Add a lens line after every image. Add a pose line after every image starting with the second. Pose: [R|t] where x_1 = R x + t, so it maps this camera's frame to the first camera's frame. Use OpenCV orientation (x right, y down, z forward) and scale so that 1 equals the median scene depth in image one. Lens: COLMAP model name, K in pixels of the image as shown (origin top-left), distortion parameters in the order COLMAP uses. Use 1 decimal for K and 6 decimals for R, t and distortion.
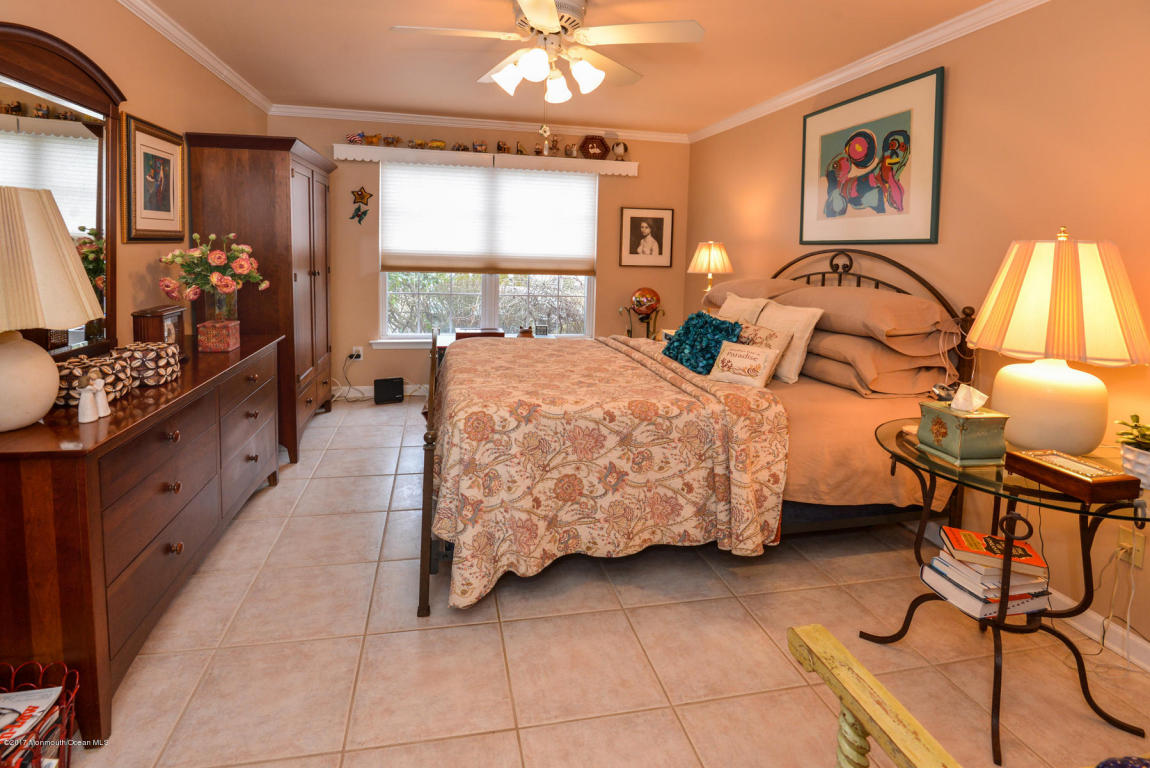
lens RADIAL K [[548.7, 0, 579.6], [0, 548.7, 266.5], [0, 0, 1]] dist [-0.002565, -0.005382]
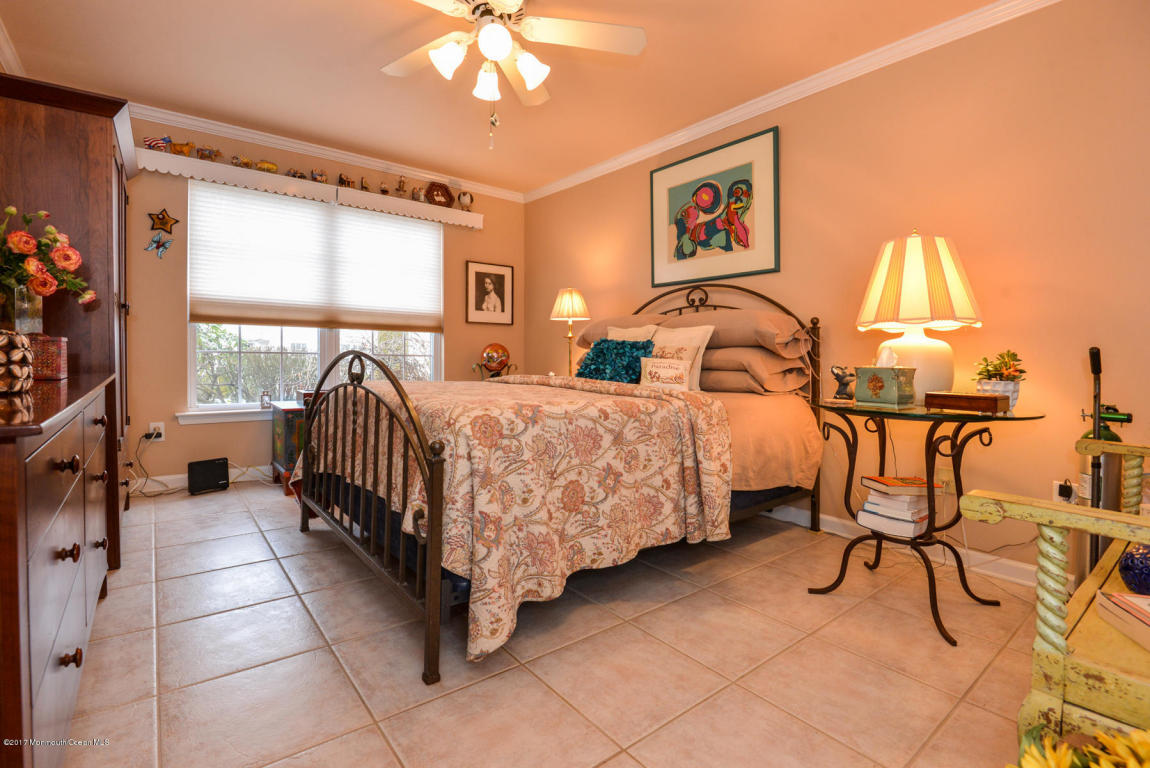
lens RADIAL K [[540.1, 0, 569.0], [0, 540.1, 338.4], [0, 0, 1]] dist [0.002924, -0.015434]
pose [[0.903859, -0.033155, 0.426544, -0.306269], [0.056993, 0.997438, -0.043239, 0.142038], [-0.424018, 0.063392, 0.903432, 0.142986]]
